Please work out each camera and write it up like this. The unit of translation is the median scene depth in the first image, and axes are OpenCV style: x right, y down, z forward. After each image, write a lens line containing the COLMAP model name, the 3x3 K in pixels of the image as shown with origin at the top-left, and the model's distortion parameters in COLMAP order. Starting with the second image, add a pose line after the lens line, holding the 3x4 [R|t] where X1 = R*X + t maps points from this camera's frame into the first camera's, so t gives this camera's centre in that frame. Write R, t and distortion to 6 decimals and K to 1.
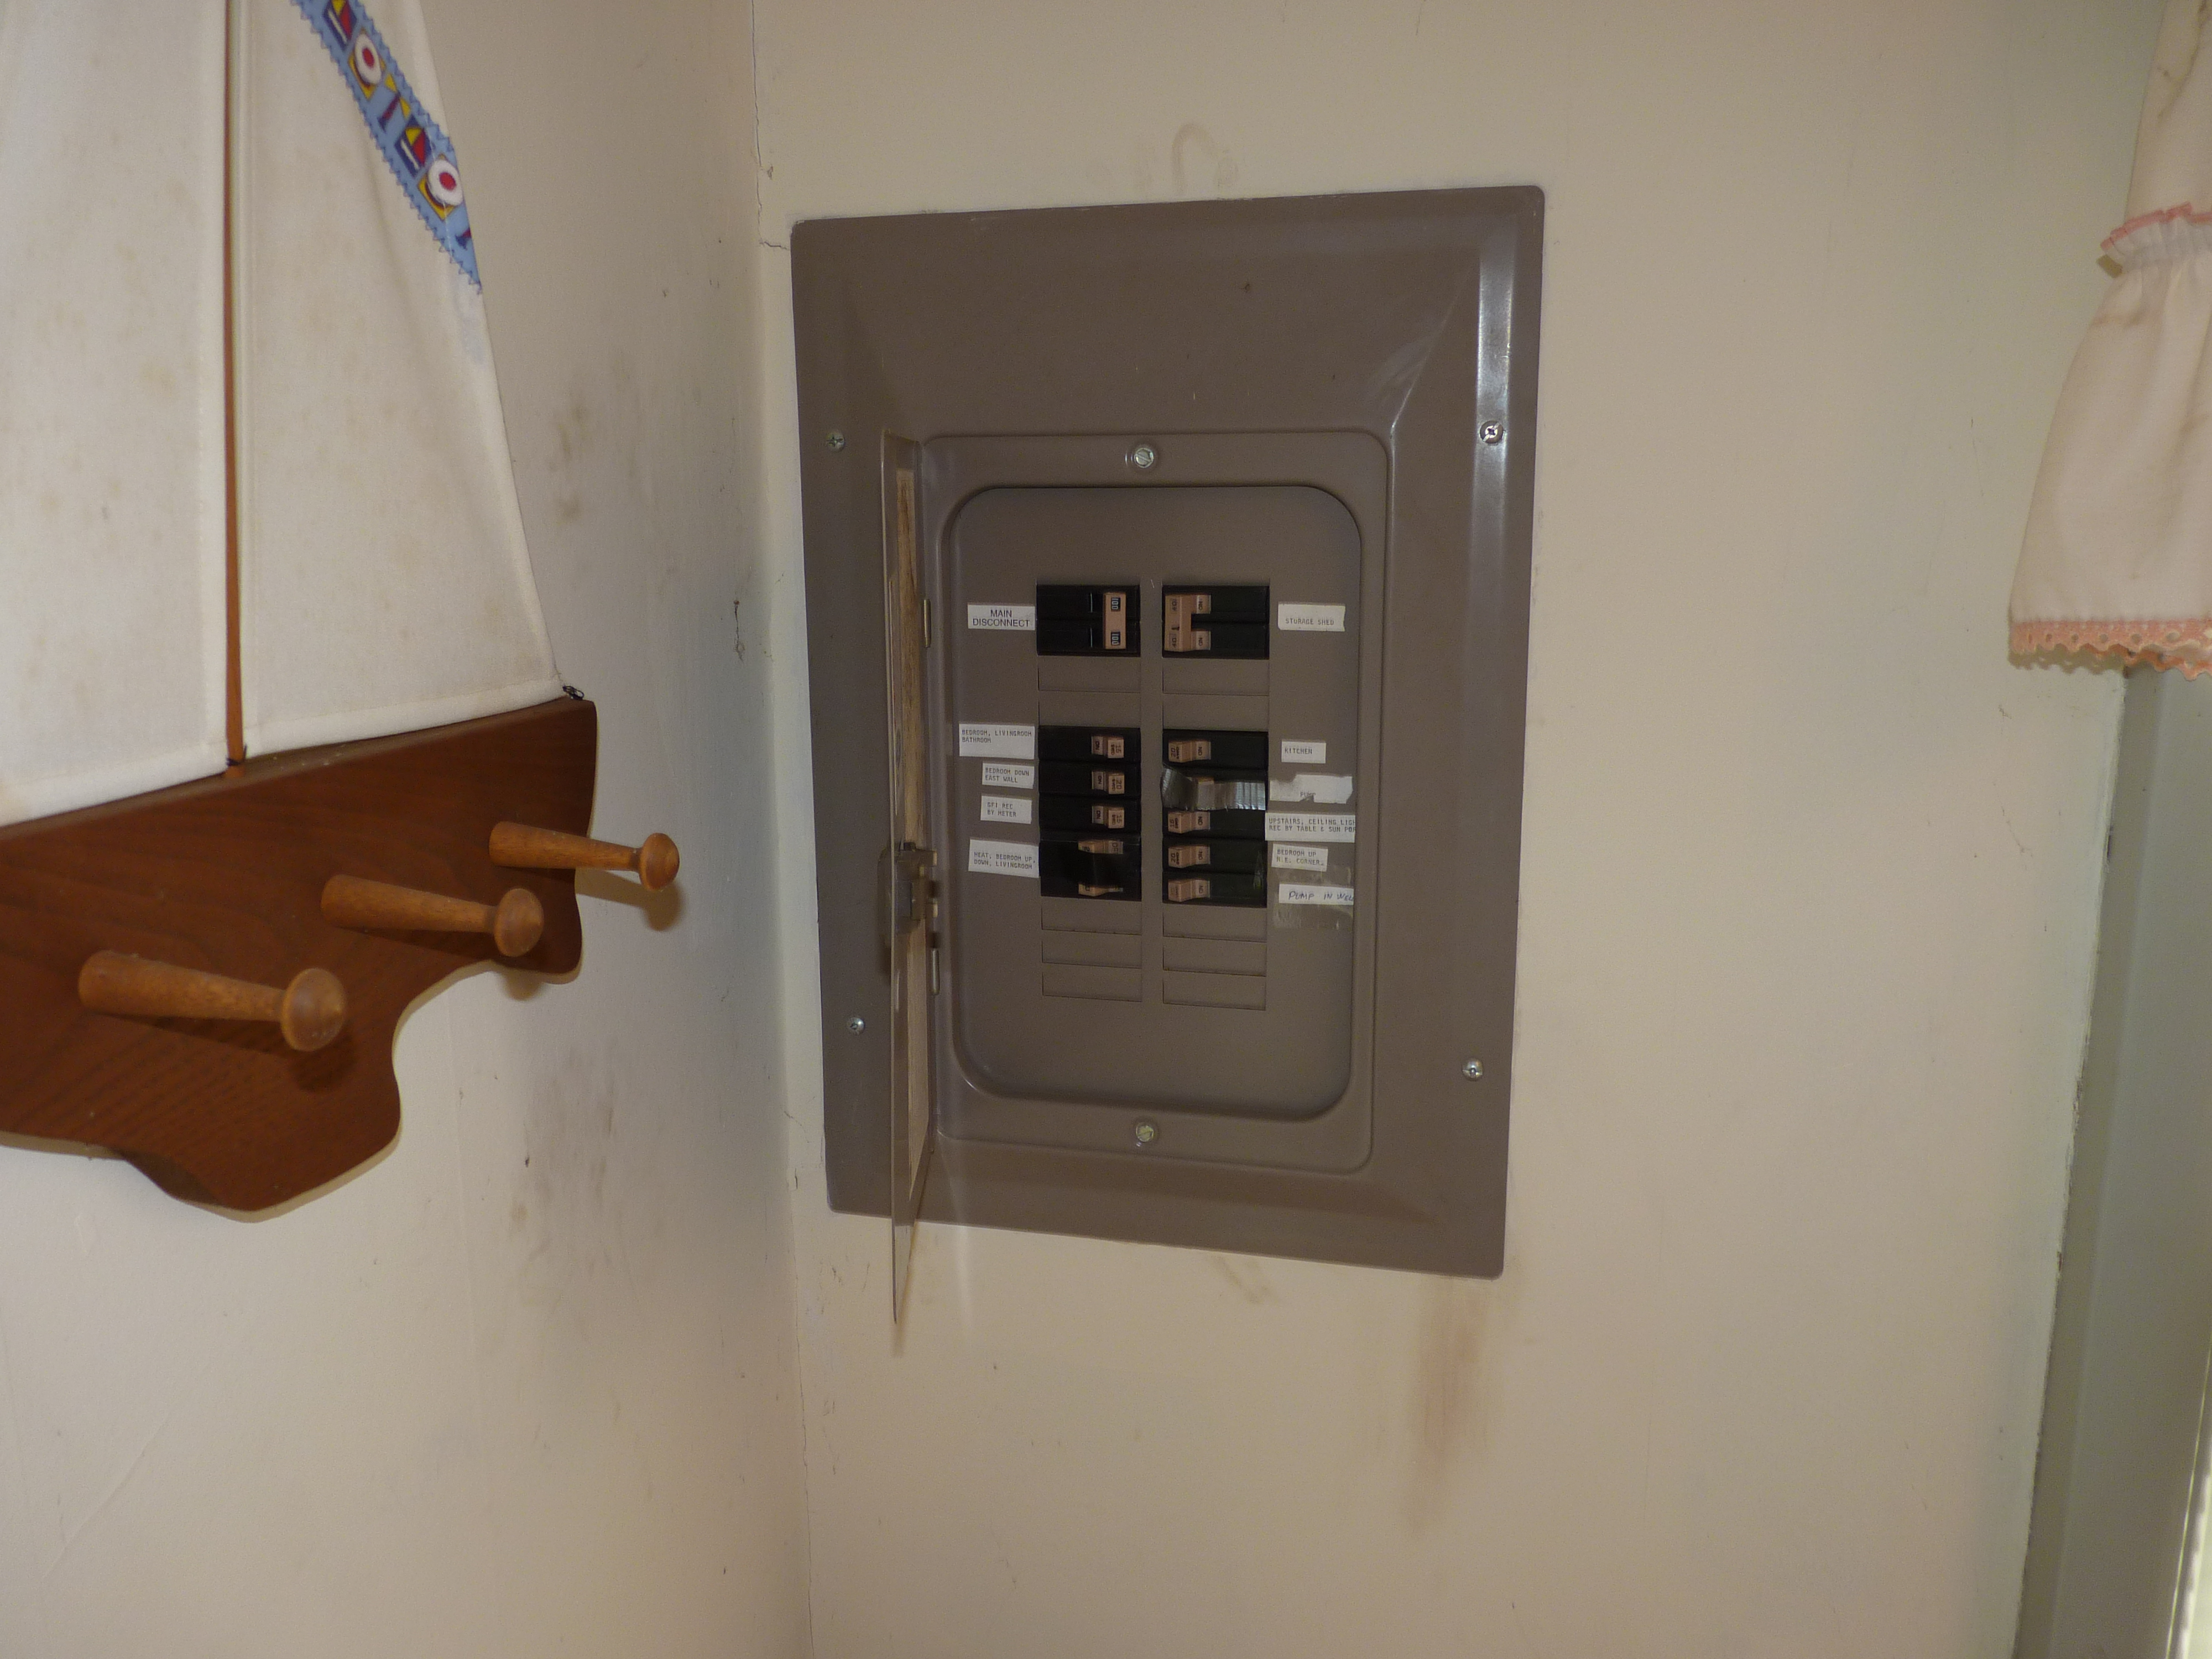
lens RADIAL K [[1776.6, 0, 1110.2], [0, 1776.6, 831.5], [0, 0, 1]] dist [-0.014558, 0.003680]
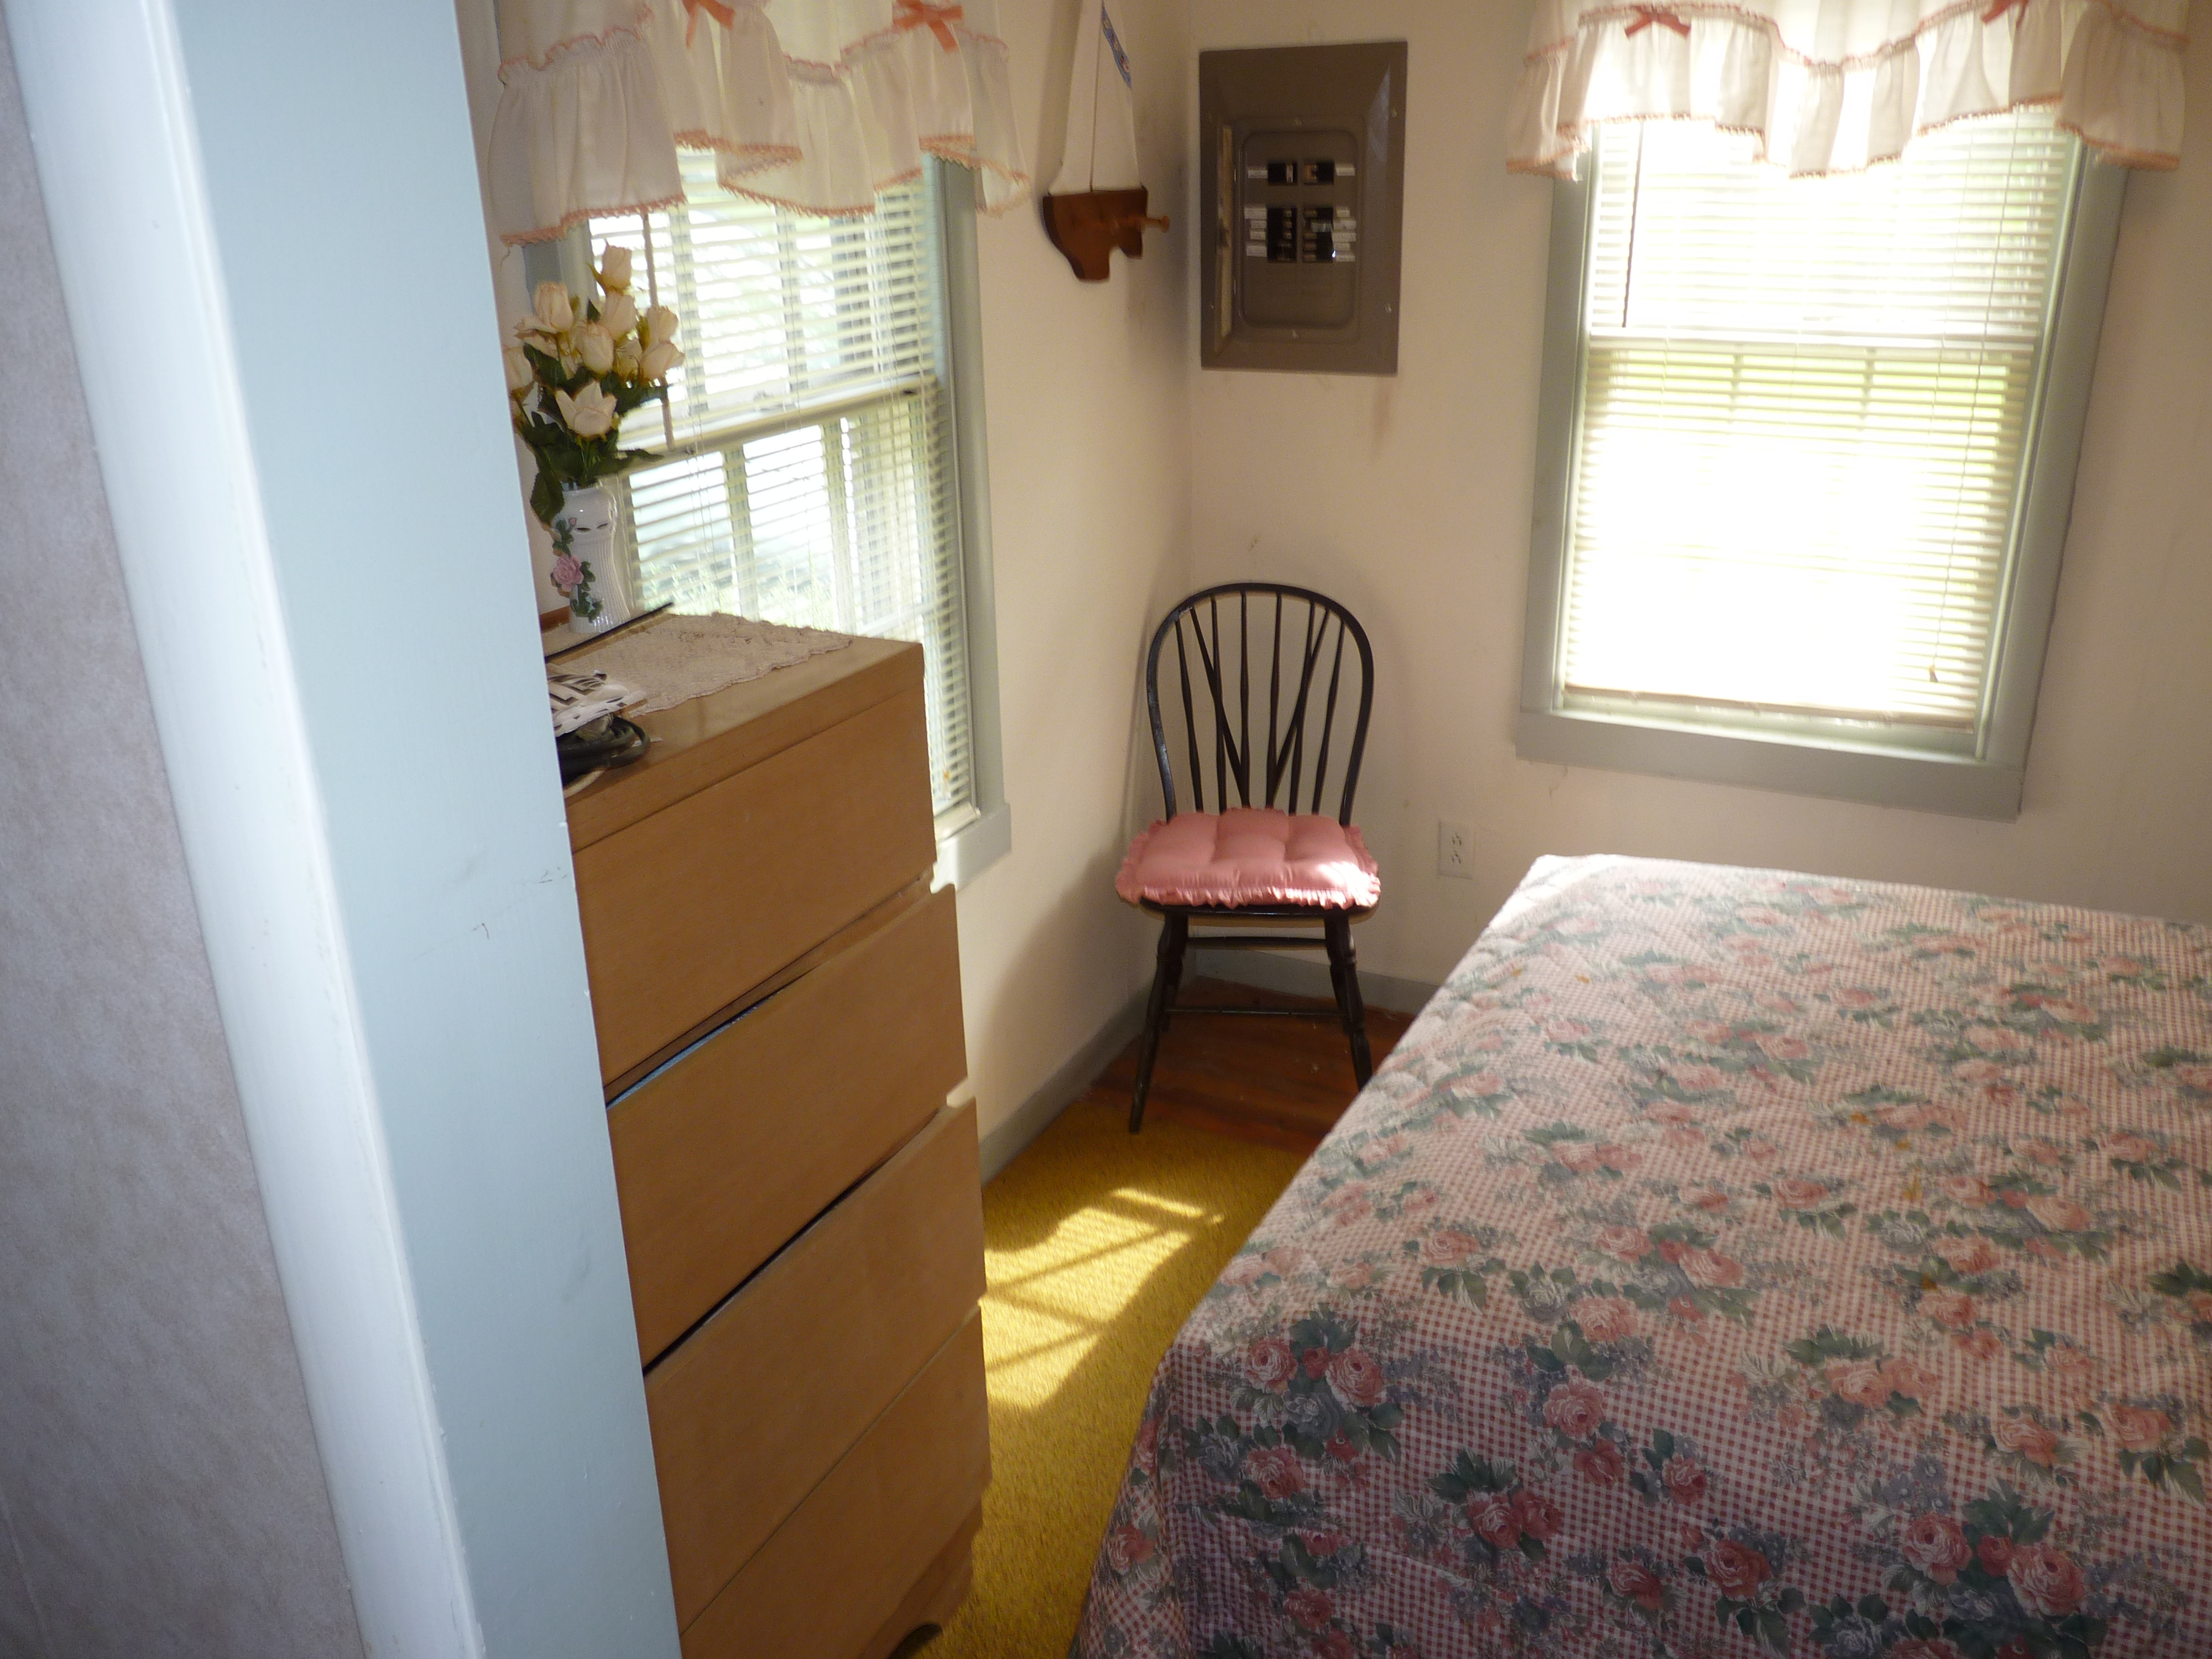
lens RADIAL K [[1776.6, 0, 1104.4], [0, 1776.6, 830.7], [0, 0, 1]] dist [-0.014558, 0.003680]
pose [[0.973076, 0.068527, -0.220062, 0.485368], [-0.028576, 0.983282, 0.179833, 0.513669], [0.228707, -0.168703, 0.958766, -2.519957]]
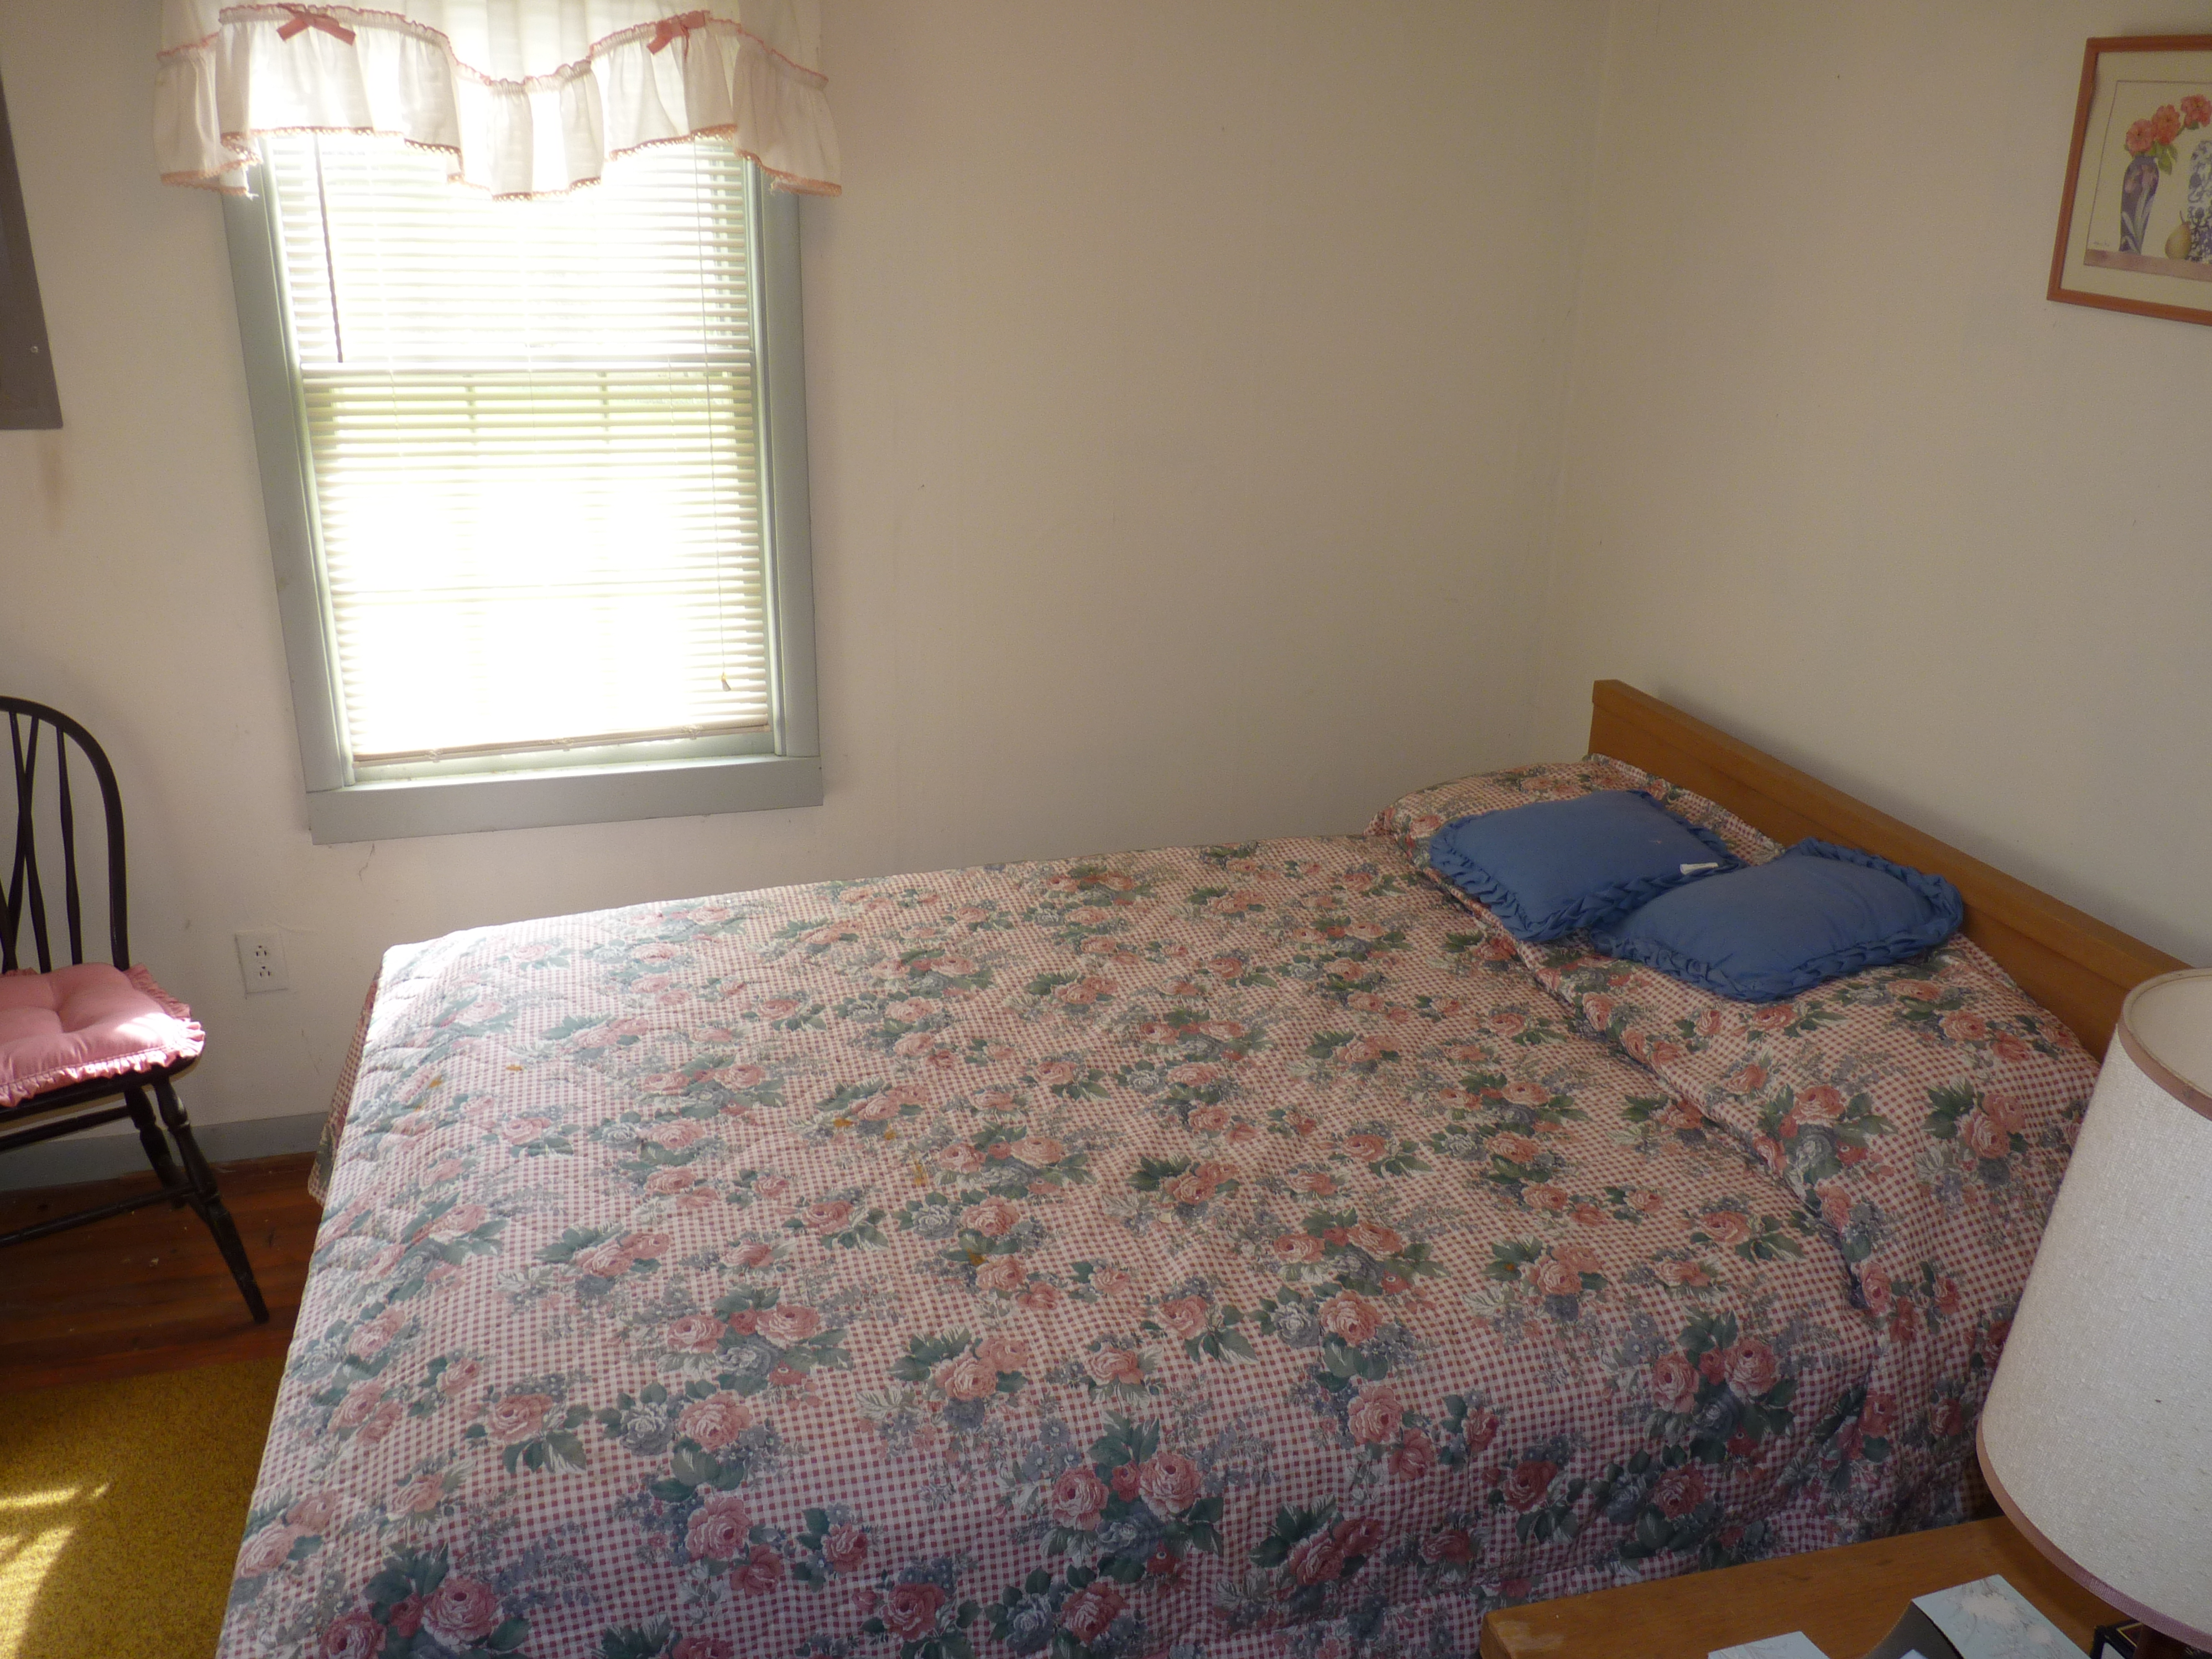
lens RADIAL K [[1776.6, 0, 1106.6], [0, 1776.6, 834.9], [0, 0, 1]] dist [-0.014558, 0.003680]
pose [[0.868155, -0.154523, 0.471624, 0.224745], [0.075168, 0.980271, 0.182808, 0.494345], [-0.490568, -0.123255, 0.862642, -2.296813]]
